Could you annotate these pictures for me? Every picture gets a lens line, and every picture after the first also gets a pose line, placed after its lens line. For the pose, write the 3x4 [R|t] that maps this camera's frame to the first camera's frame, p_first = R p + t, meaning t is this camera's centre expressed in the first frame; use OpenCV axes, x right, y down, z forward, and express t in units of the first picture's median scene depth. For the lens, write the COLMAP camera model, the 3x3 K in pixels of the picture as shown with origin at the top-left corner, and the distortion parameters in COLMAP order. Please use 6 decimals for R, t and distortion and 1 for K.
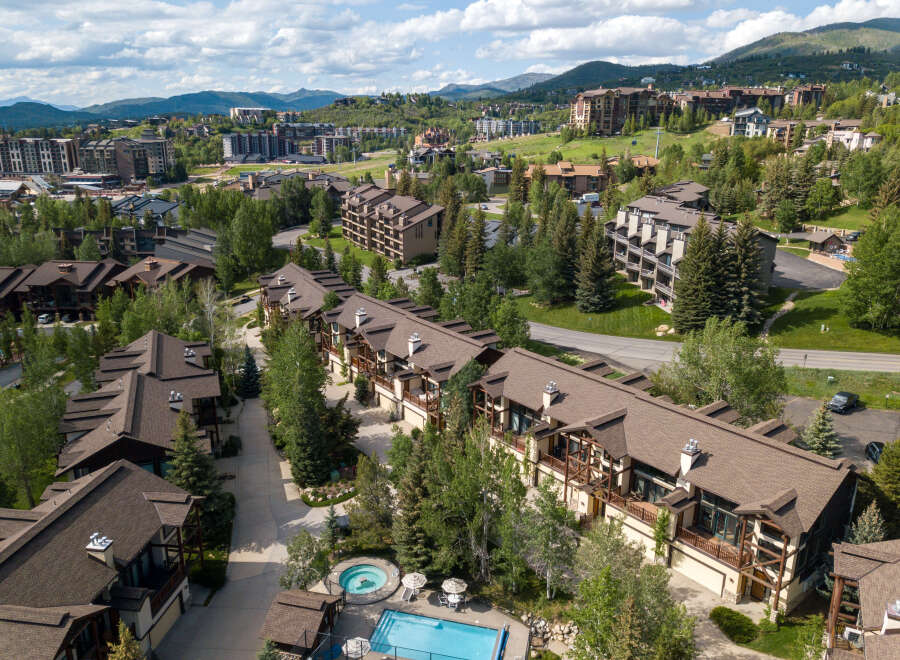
lens RADIAL K [[686.3, 0, 450.0], [0, 686.3, 330.0], [0, 0, 1]] dist [0.026983, -0.027787]
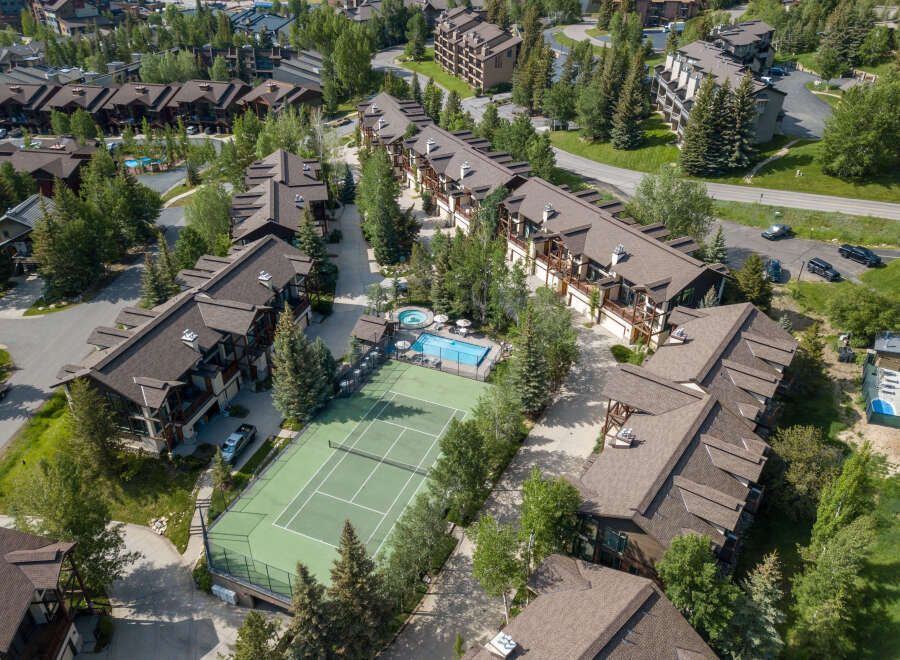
lens RADIAL K [[686.3, 0, 450.0], [0, 686.3, 330.0], [0, 0, 1]] dist [0.026983, -0.027787]
pose [[0.987833, 0.083507, -0.131196, 0.107074], [-0.046661, 0.963889, 0.262186, -0.025783], [0.148352, -0.252874, 0.956058, -0.333805]]
